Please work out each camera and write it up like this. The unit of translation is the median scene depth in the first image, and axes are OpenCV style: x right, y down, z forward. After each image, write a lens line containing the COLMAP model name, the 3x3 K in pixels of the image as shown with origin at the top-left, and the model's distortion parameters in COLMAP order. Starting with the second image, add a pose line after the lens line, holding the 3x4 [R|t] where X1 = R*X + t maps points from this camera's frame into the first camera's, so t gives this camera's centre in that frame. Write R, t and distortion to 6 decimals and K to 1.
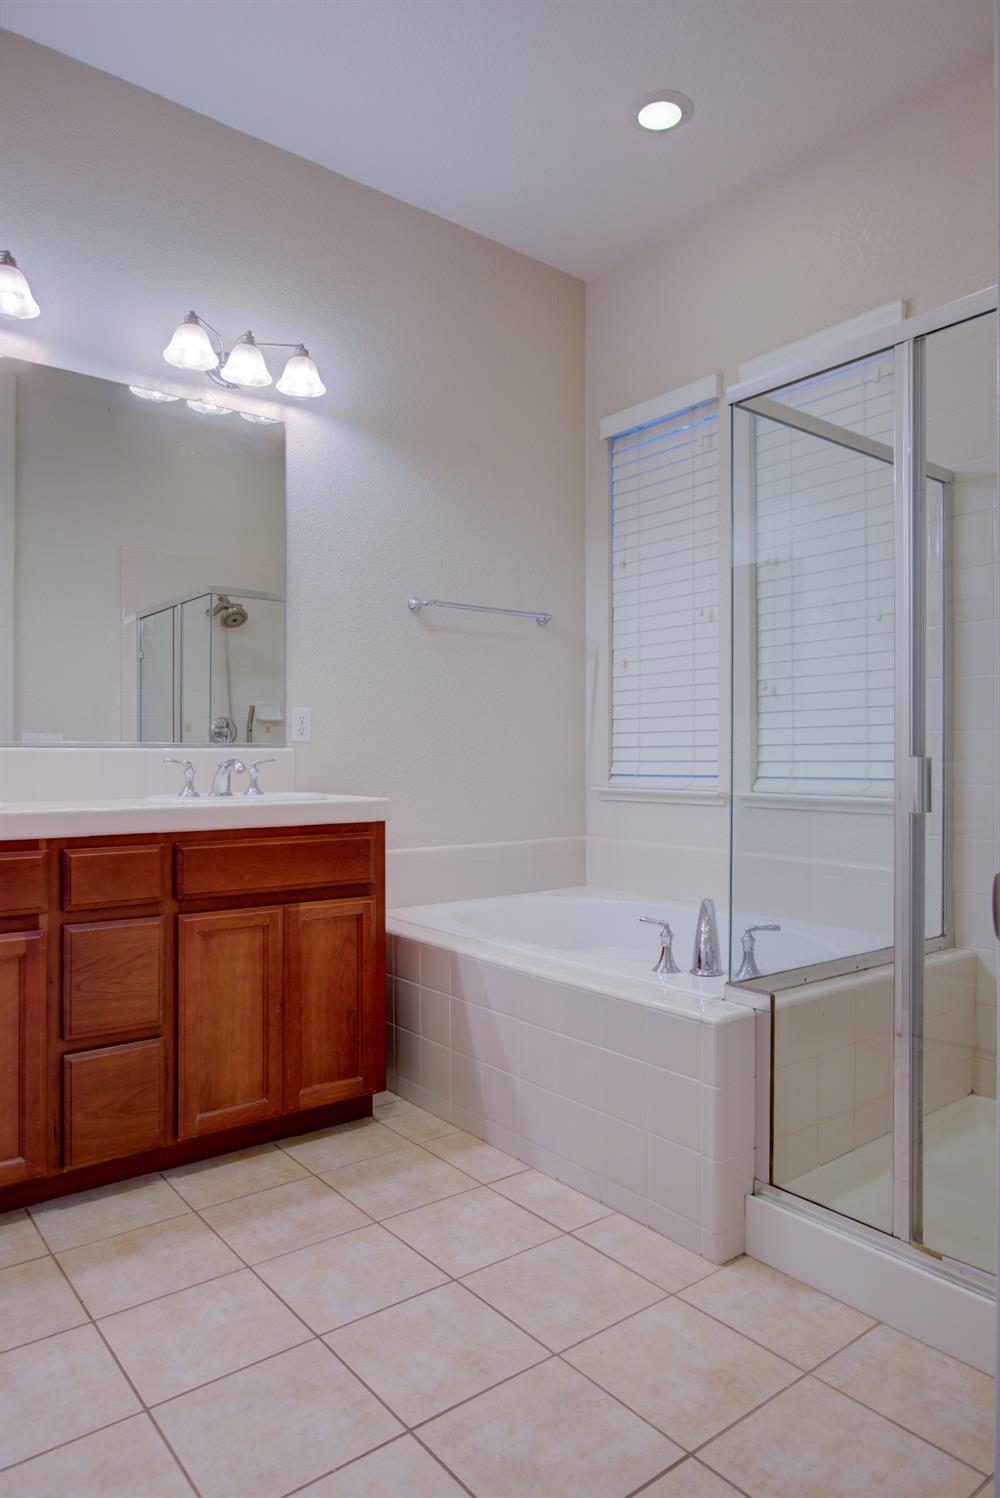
lens RADIAL K [[943.6, 0, 507.8], [0, 943.6, 751.3], [0, 0, 1]] dist [-0.017052, 0.004633]
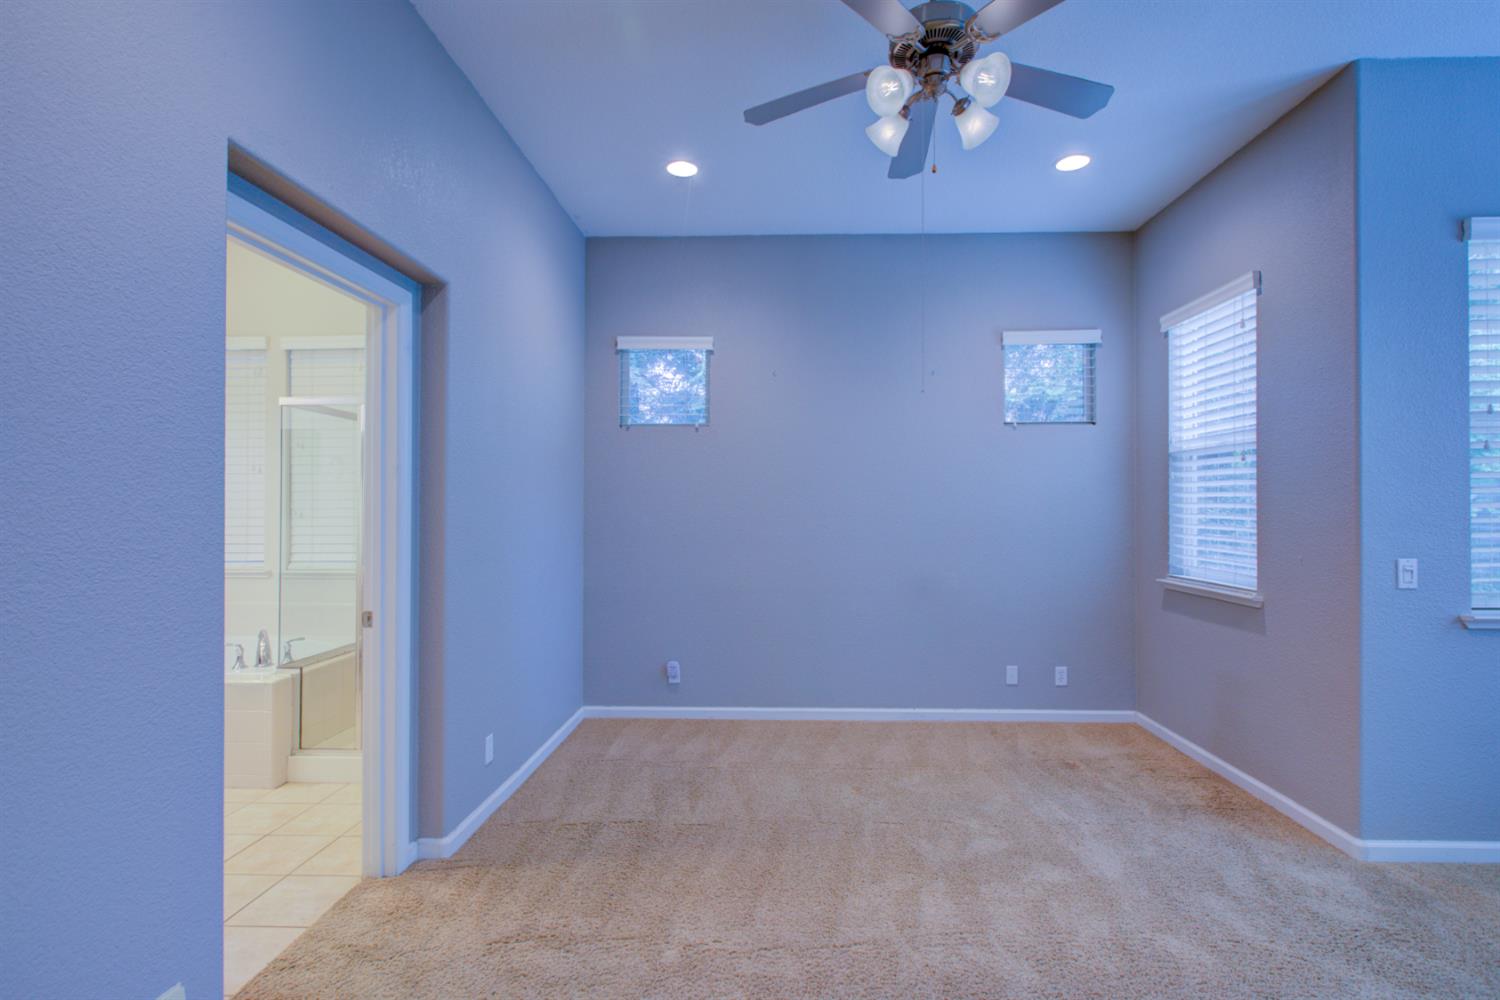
lens RADIAL K [[697.3, 0, 762.8], [0, 697.3, 504.7], [0, 0, 1]] dist [-0.000906, 0.001517]
pose [[0.647169, 0.004514, 0.762333, -0.219024], [-0.006719, 0.999977, -0.000217, -0.110022], [-0.762317, -0.004982, 0.647185, -0.726142]]
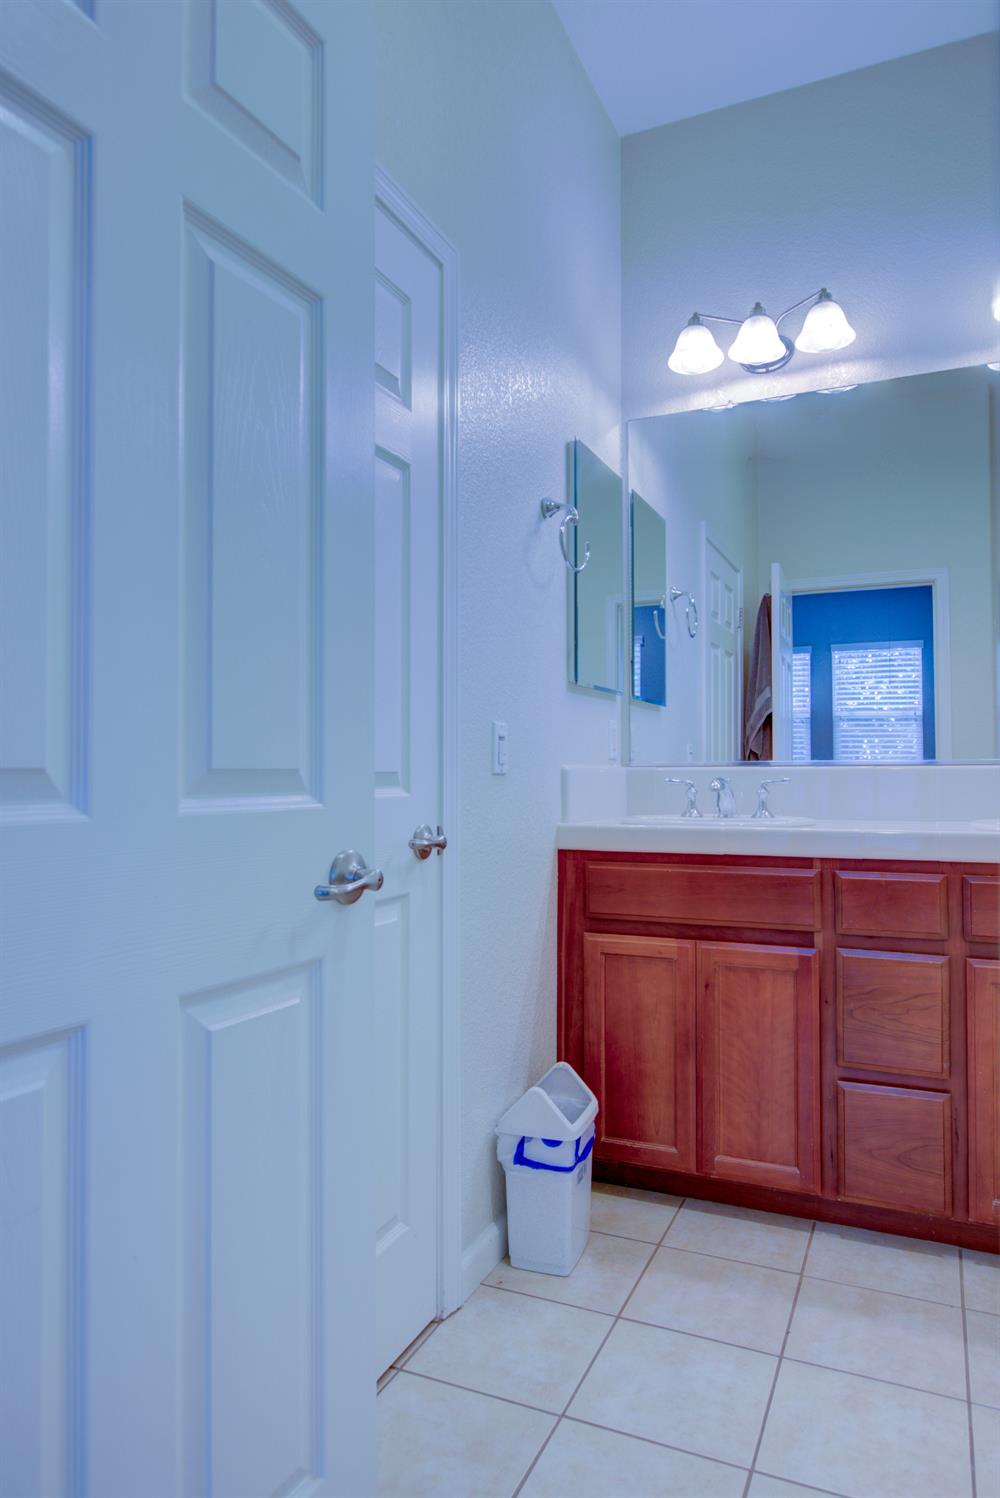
lens RADIAL K [[943.6, 0, 504.3], [0, 943.6, 750.3], [0, 0, 1]] dist [-0.017052, 0.004633]
pose [[0.455381, -0.017318, -0.890128, 0.248170], [0.006326, 0.999848, -0.016216, -0.006982], [0.890274, 0.001753, 0.455422, 0.242856]]
